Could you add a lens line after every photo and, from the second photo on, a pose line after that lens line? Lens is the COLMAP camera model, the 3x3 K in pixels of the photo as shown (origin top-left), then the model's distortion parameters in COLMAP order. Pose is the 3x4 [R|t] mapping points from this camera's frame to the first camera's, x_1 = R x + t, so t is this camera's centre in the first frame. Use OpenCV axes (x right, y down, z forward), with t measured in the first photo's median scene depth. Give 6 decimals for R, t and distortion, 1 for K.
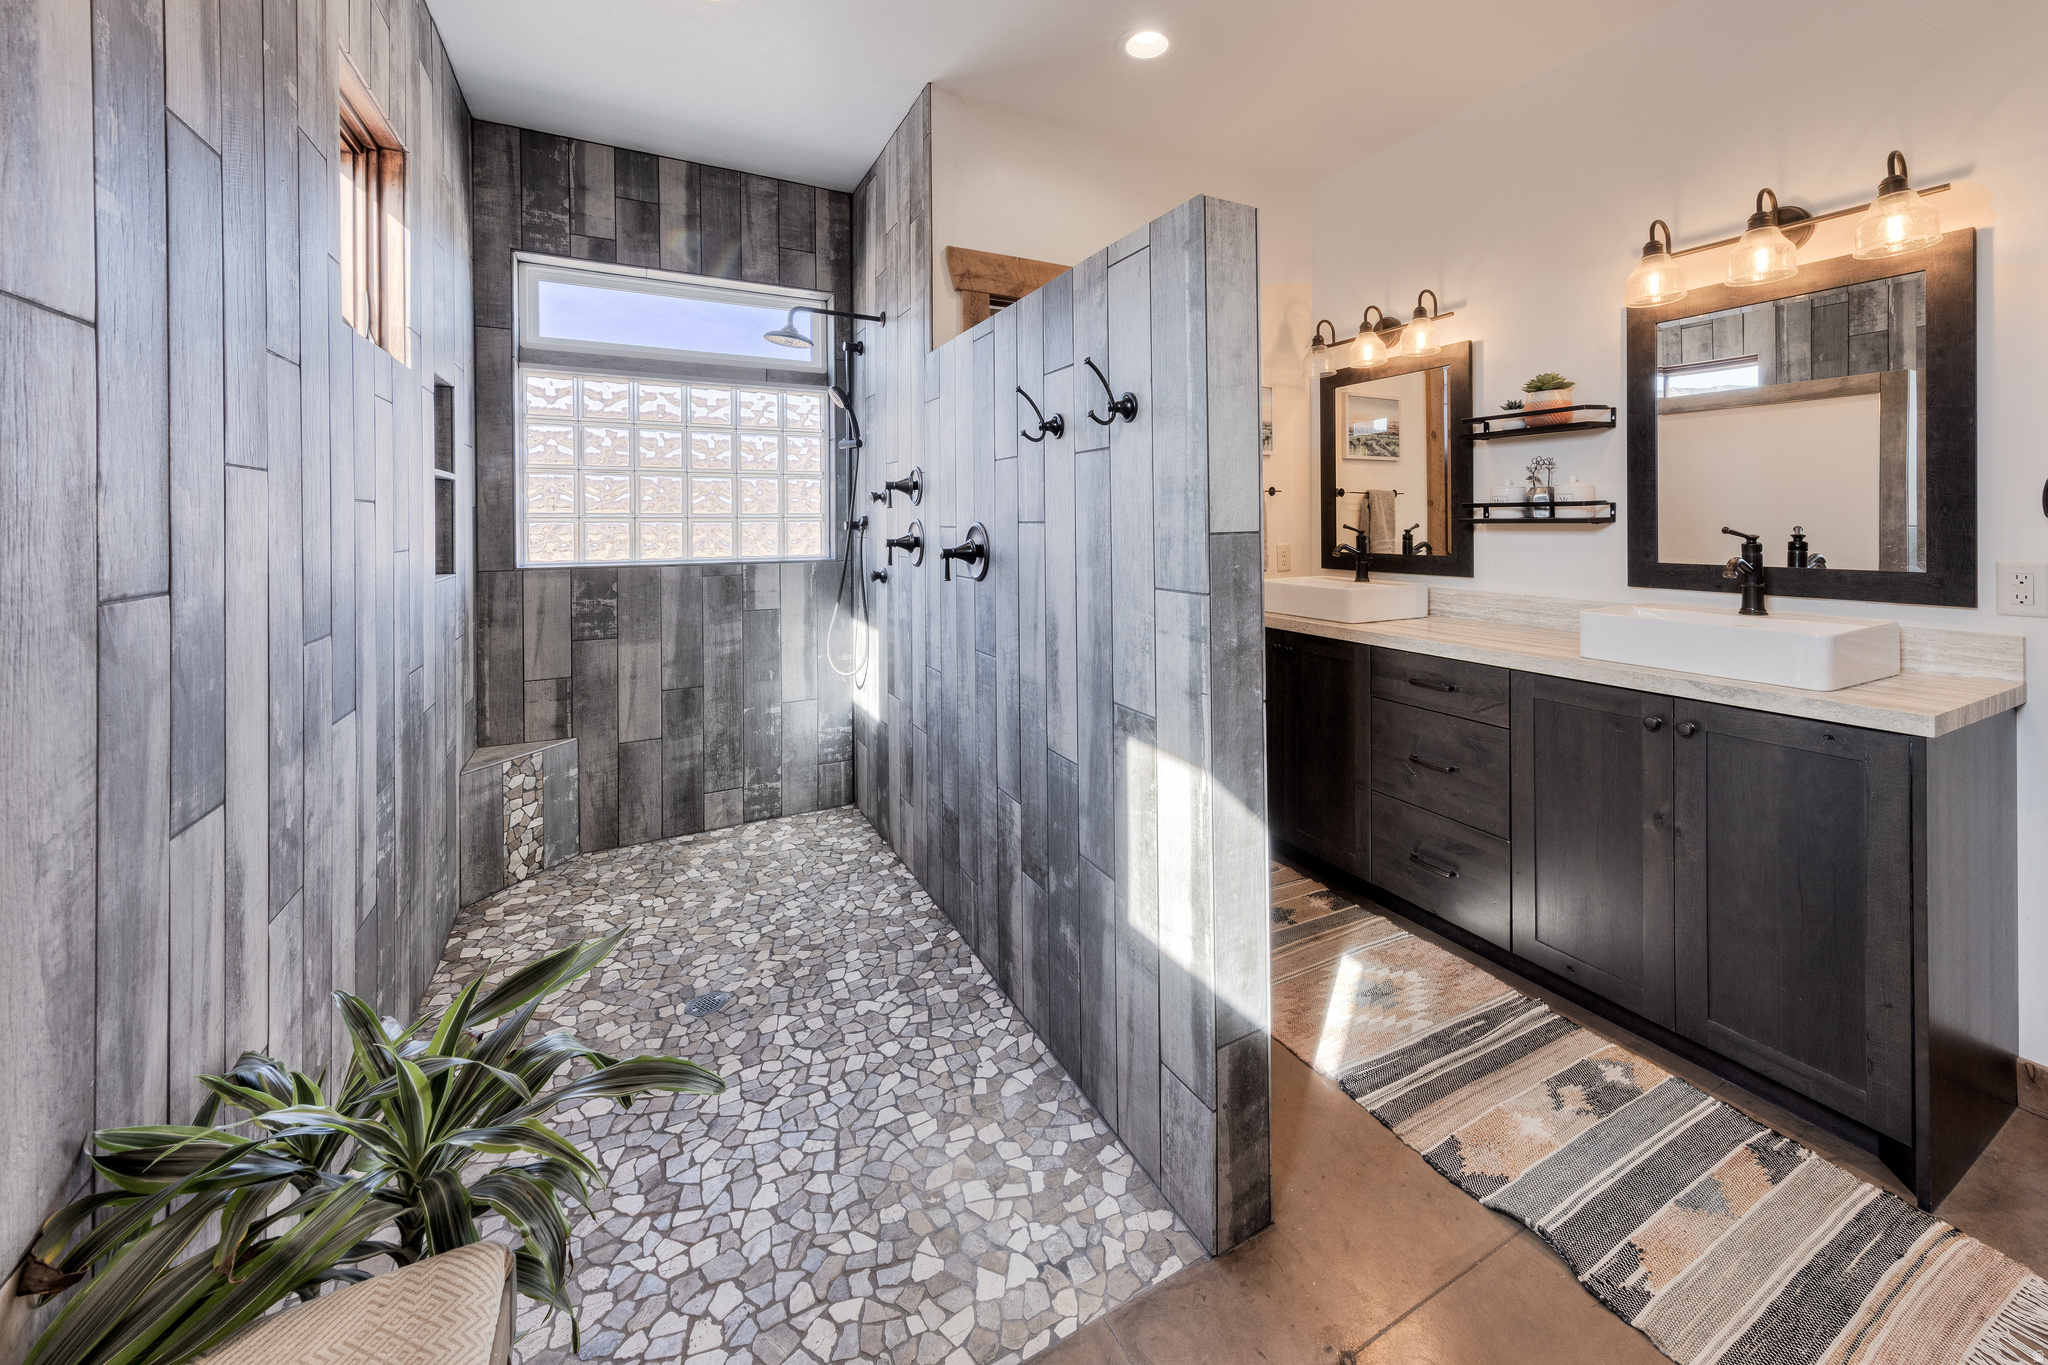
lens RADIAL K [[839.7, 0, 1028.0], [0, 839.7, 518.5], [0, 0, 1]] dist [0.003418, -0.000042]
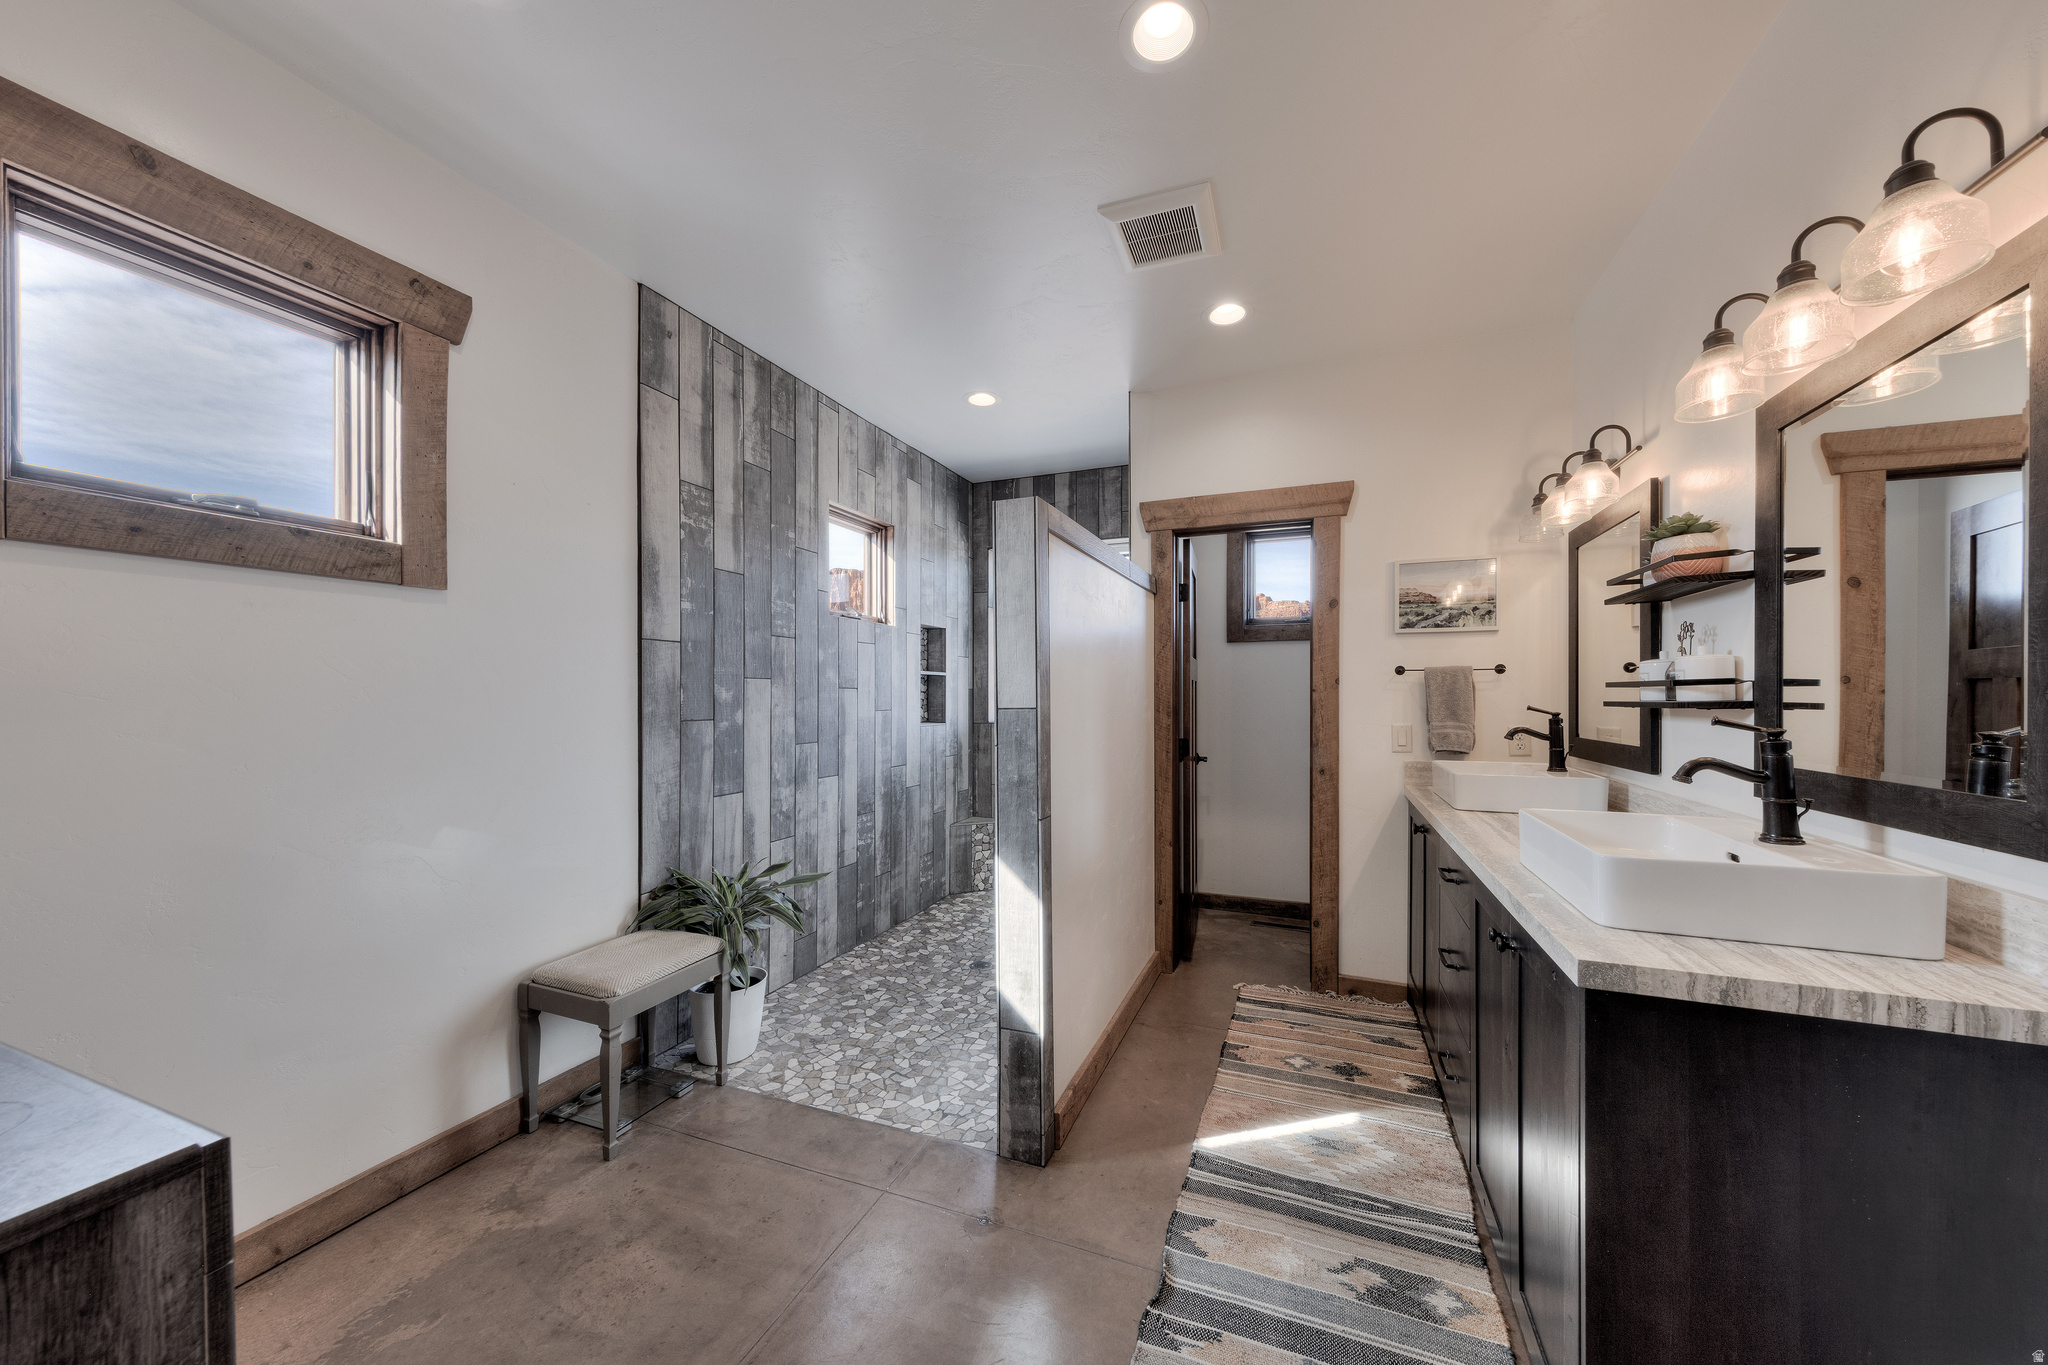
lens RADIAL K [[737.5, 0, 1024.4], [0, 737.5, 689.1], [0, 0, 1]] dist [0.004922, -0.001030]
pose [[0.601625, -0.001542, -0.798777, 1.084285], [-0.001041, 0.999996, -0.002715, -0.012340], [0.798778, 0.002464, 0.601621, 0.143088]]
